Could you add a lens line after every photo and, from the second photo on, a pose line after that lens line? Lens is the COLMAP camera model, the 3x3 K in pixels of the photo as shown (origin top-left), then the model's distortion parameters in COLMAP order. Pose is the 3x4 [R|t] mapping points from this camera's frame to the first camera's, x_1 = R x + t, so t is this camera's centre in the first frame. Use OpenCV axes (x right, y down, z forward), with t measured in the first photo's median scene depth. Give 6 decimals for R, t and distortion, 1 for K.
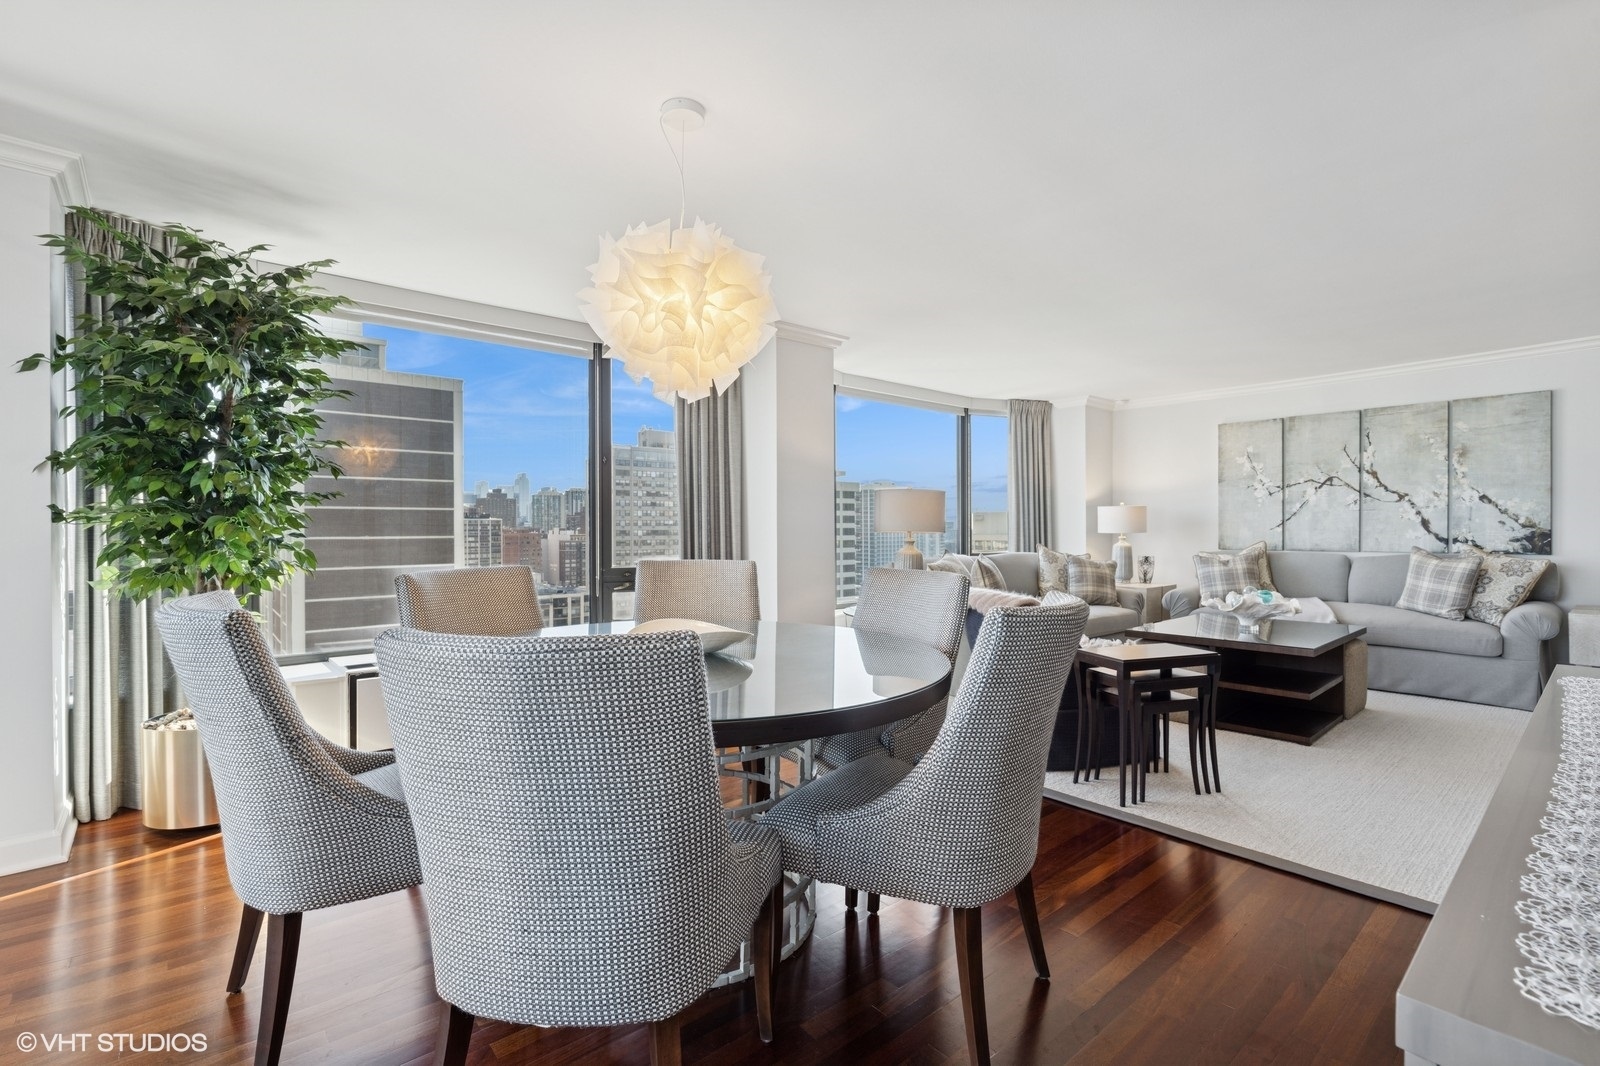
lens RADIAL K [[732.1, 0, 794.9], [0, 732.1, 525.6], [0, 0, 1]] dist [-0.003427, 0.000962]
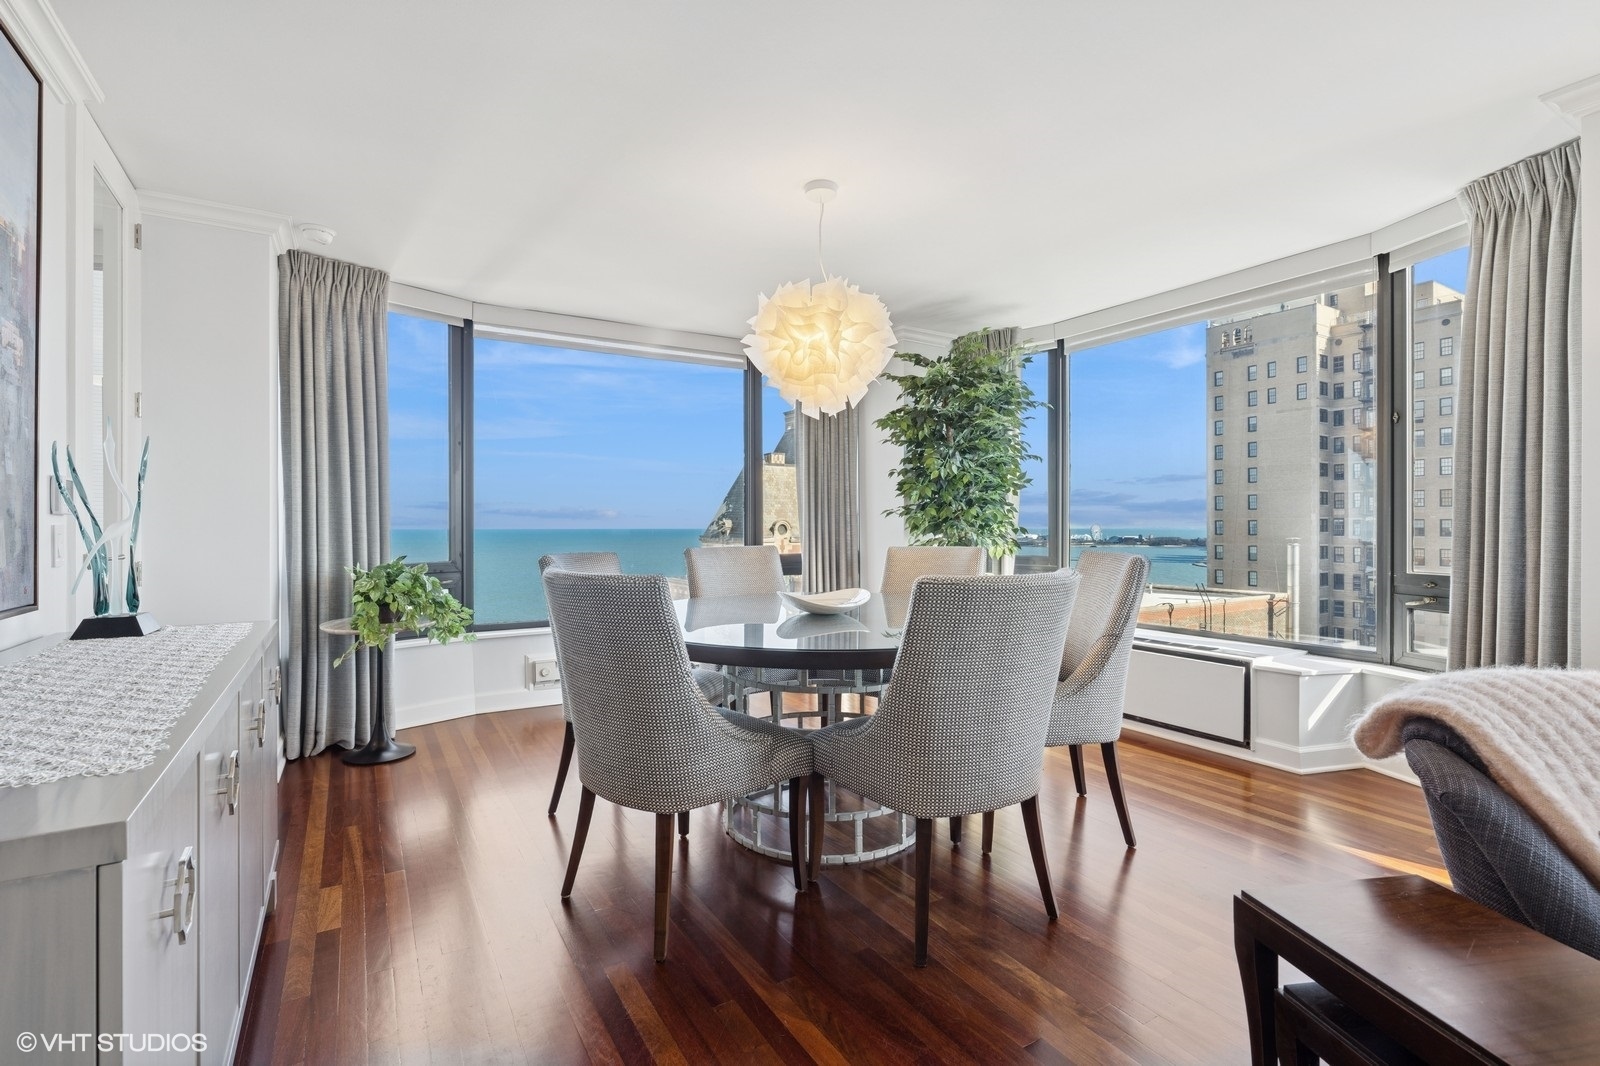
lens RADIAL K [[732.1, 0, 794.9], [0, 732.1, 525.6], [0, 0, 1]] dist [-0.003427, 0.000962]
pose [[-0.162968, 0.002999, -0.986627, 0.436640], [0.004161, 0.999989, 0.002352, 0.006905], [0.986623, -0.003722, -0.162979, 0.463236]]
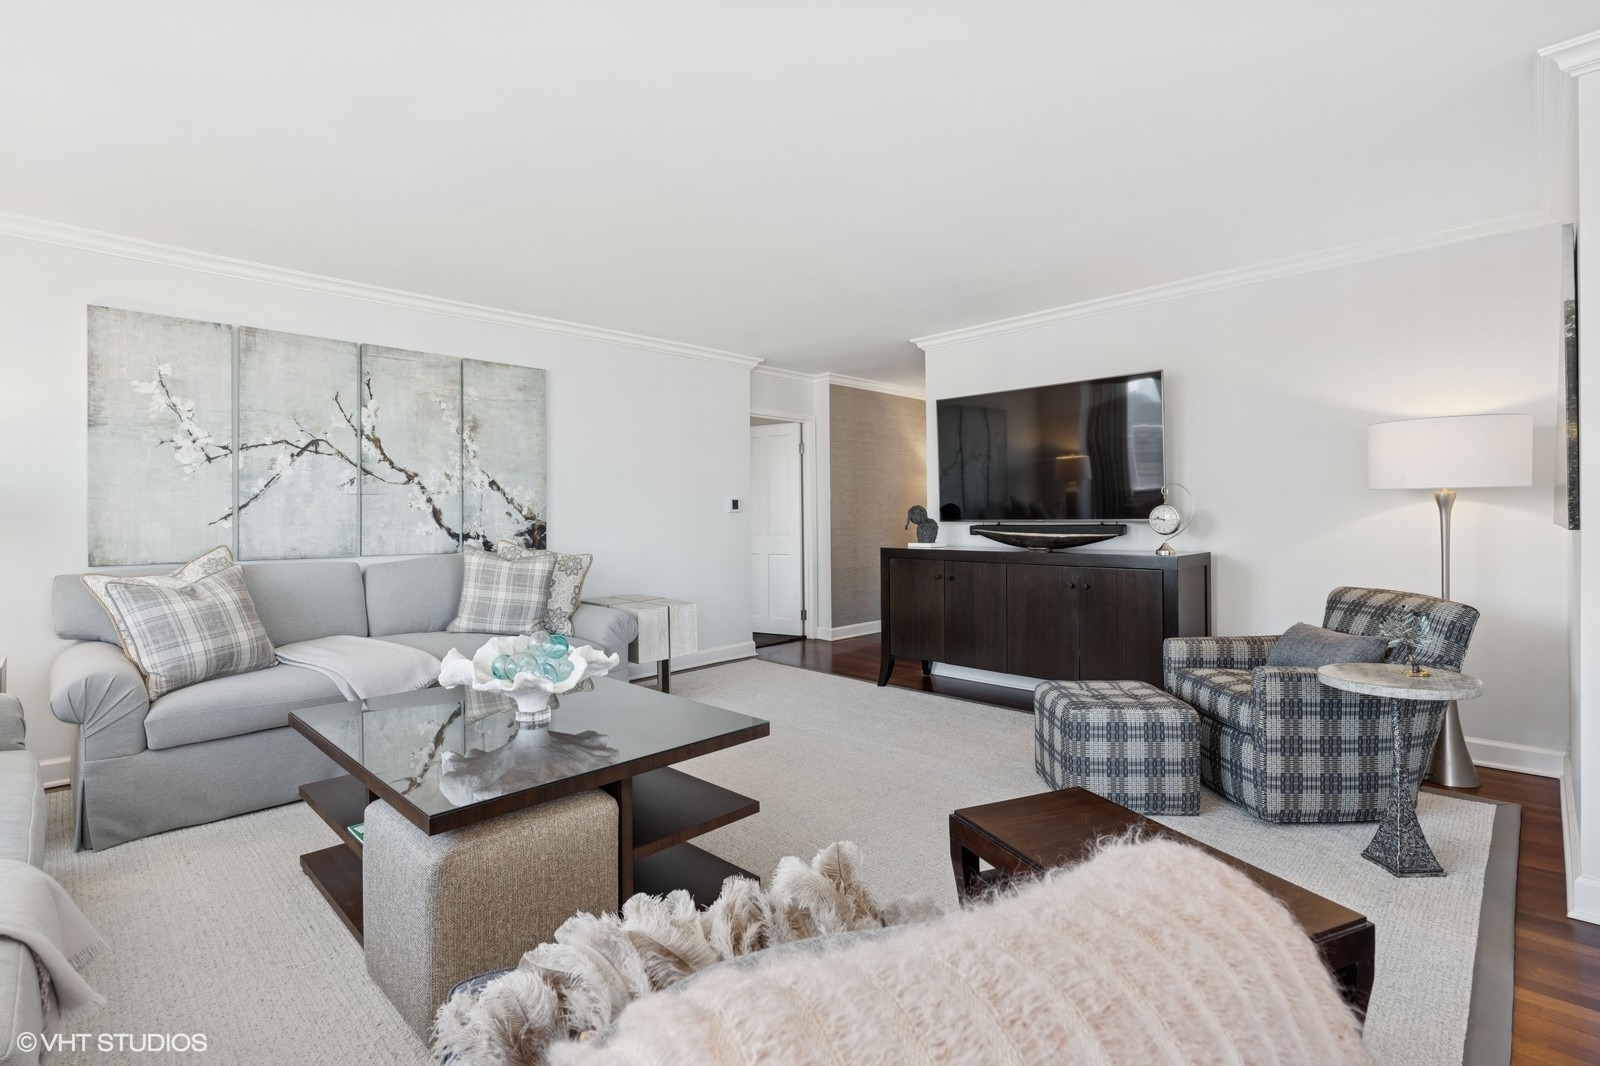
lens RADIAL K [[738.4, 0, 798.9], [0, 738.4, 518.2], [0, 0, 1]] dist [-0.002192, 0.000341]
pose [[-0.067064, 0.007204, 0.997723, 0.082705], [0.005594, 0.999961, -0.006844, 0.007972], [-0.997733, 0.005122, -0.067102, 0.679628]]
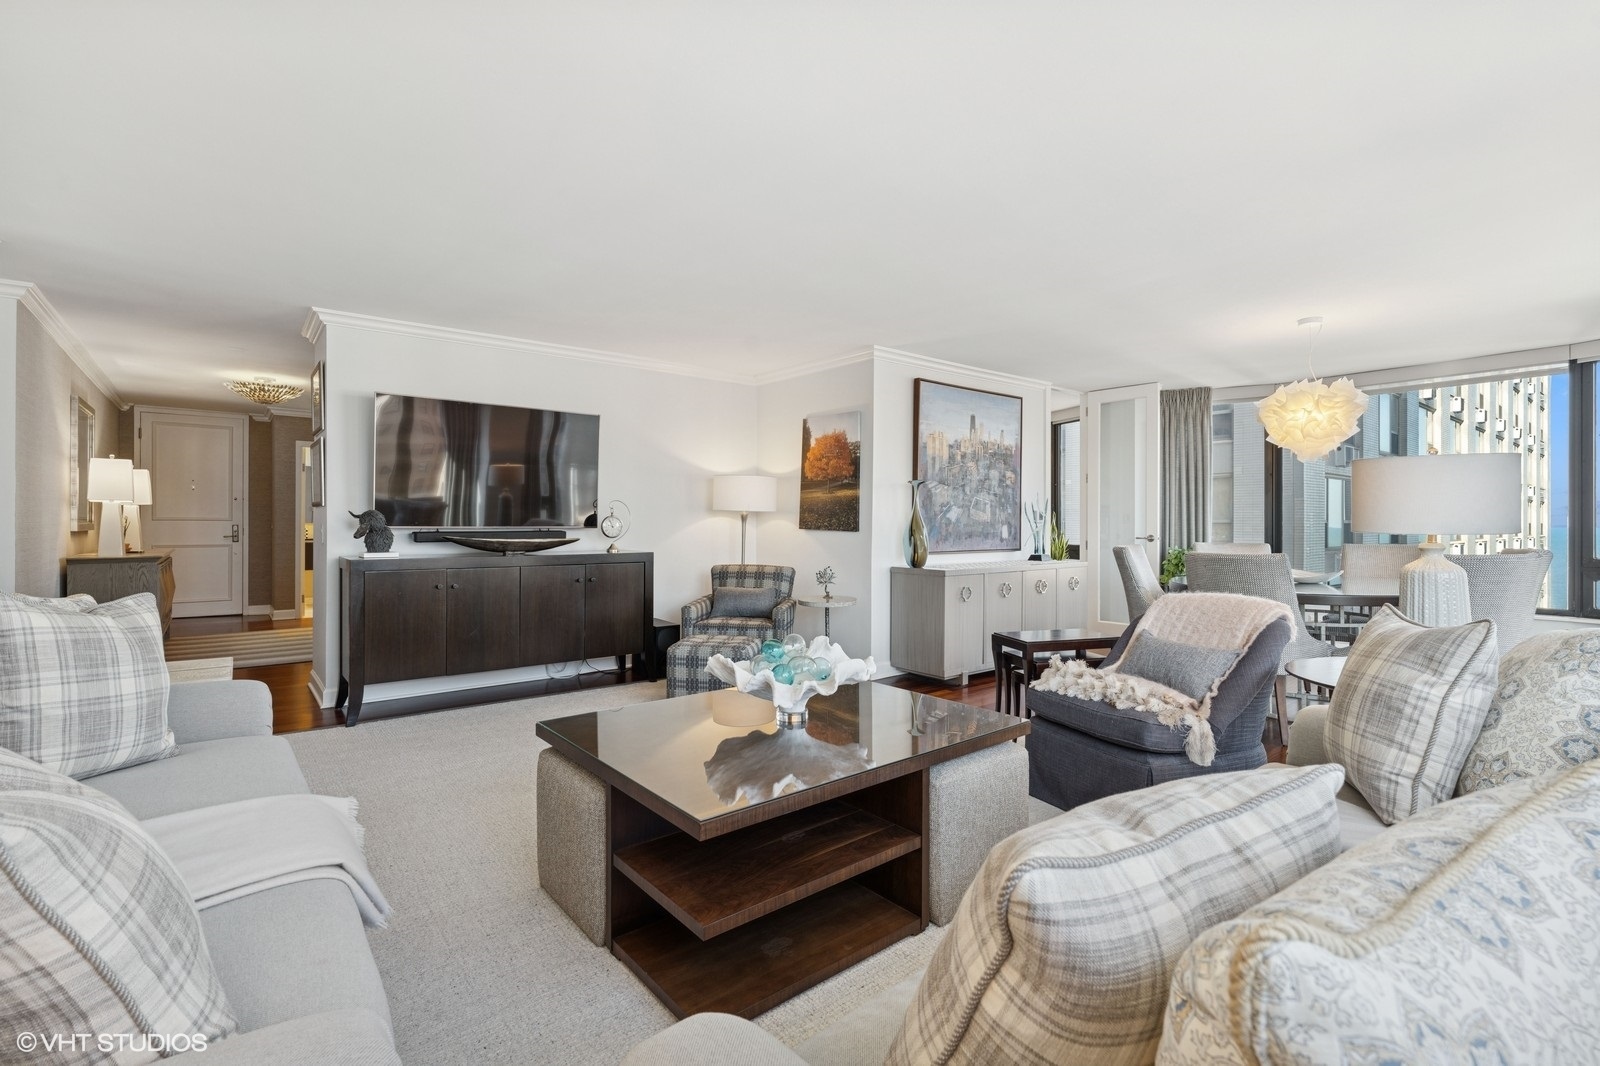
lens RADIAL K [[732.1, 0, 794.9], [0, 732.1, 525.6], [0, 0, 1]] dist [-0.003427, 0.000962]
pose [[-0.999289, -0.000999, 0.037682, 0.478089], [-0.000854, 0.999992, 0.003840, 0.000691], [-0.037685, 0.003805, -0.999282, 1.220889]]
